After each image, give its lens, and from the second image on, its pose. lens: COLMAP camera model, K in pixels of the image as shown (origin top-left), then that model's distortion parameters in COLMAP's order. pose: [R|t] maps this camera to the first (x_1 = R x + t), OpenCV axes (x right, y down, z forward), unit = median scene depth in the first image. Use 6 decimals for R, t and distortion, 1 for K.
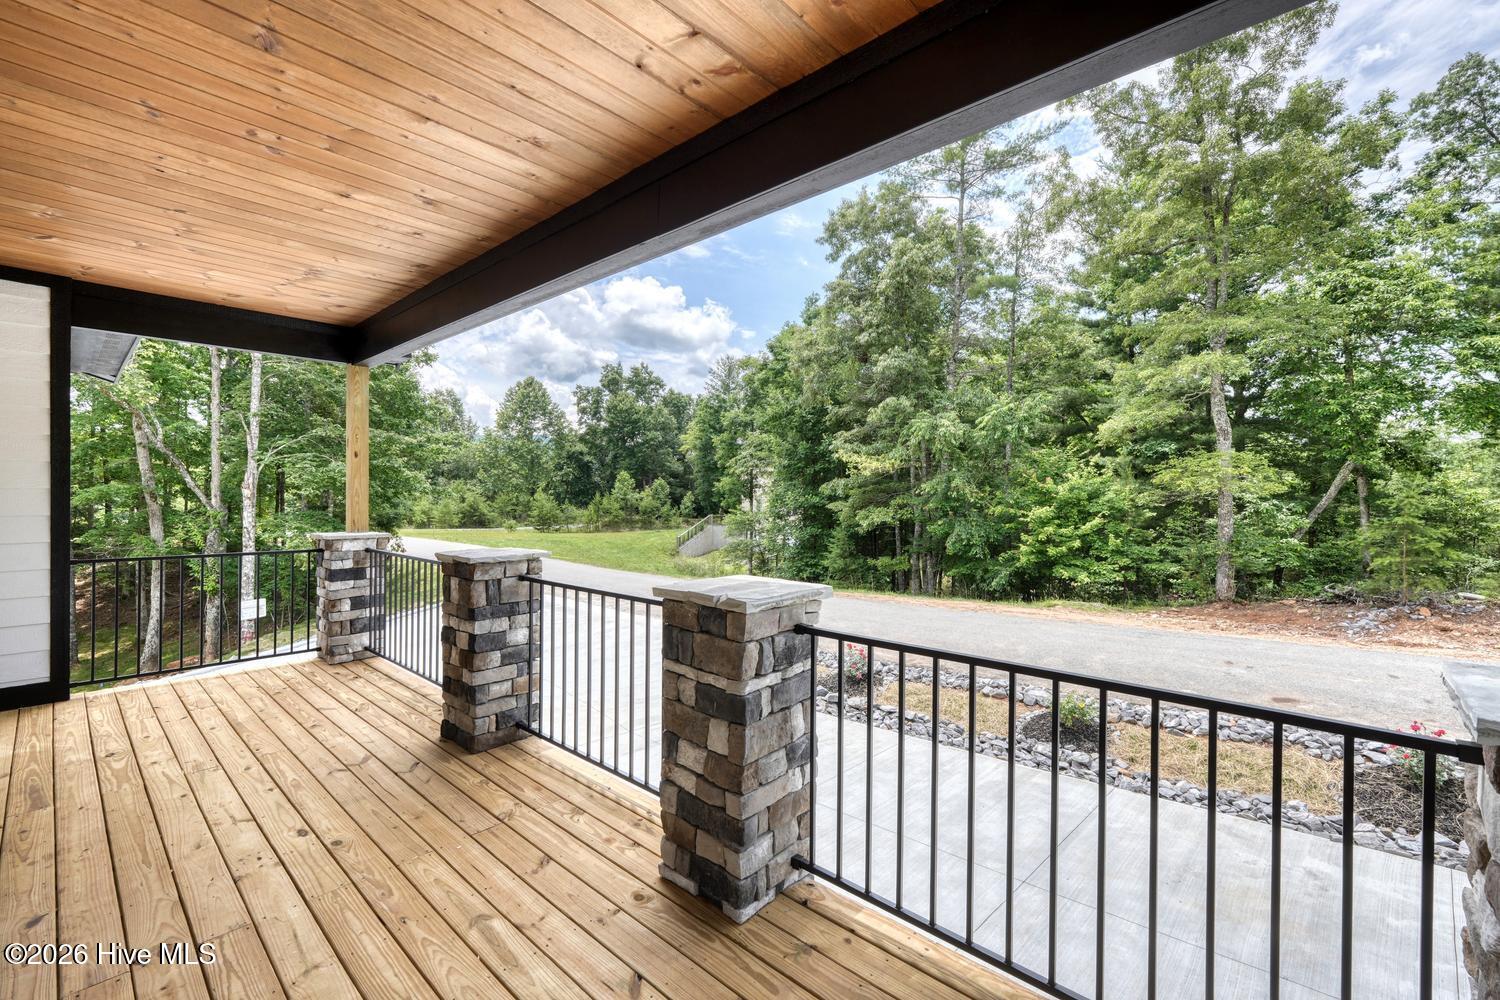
lens RADIAL K [[635.6, 0, 753.8], [0, 635.6, 501.3], [0, 0, 1]] dist [-0.005446, 0.003458]
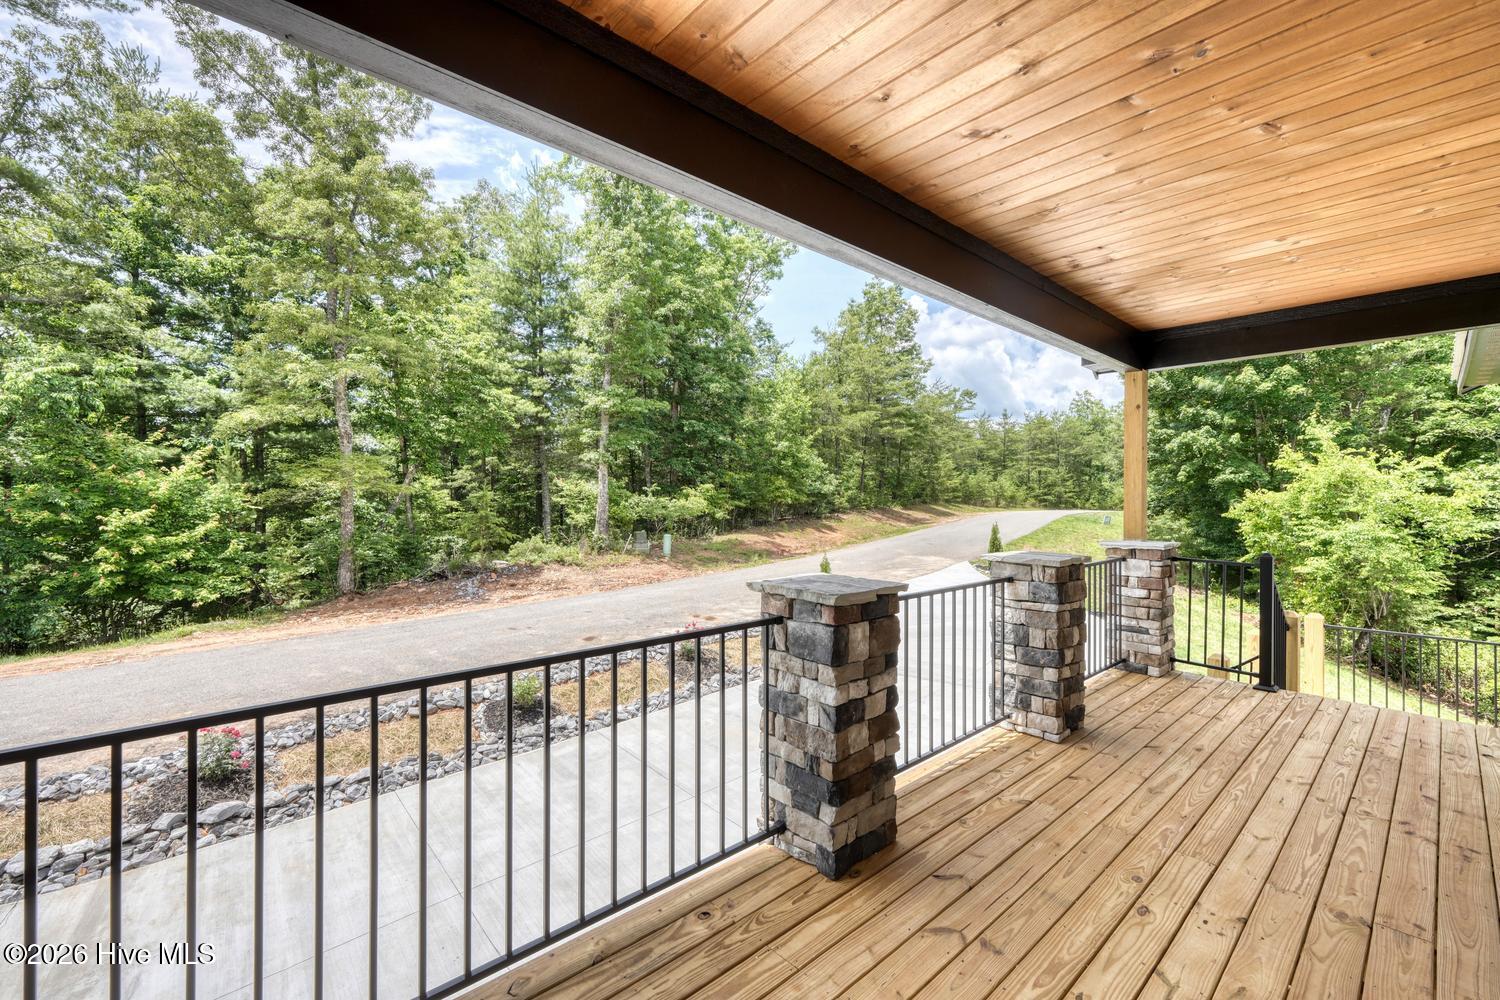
lens RADIAL K [[635.6, 0, 753.6], [0, 635.6, 496.6], [0, 0, 1]] dist [-0.005446, 0.003458]
pose [[0.089571, 0.004251, 0.995971, -0.538244], [0.002380, 0.999987, -0.004482, -0.005462], [-0.995978, 0.002772, 0.089560, 0.485973]]
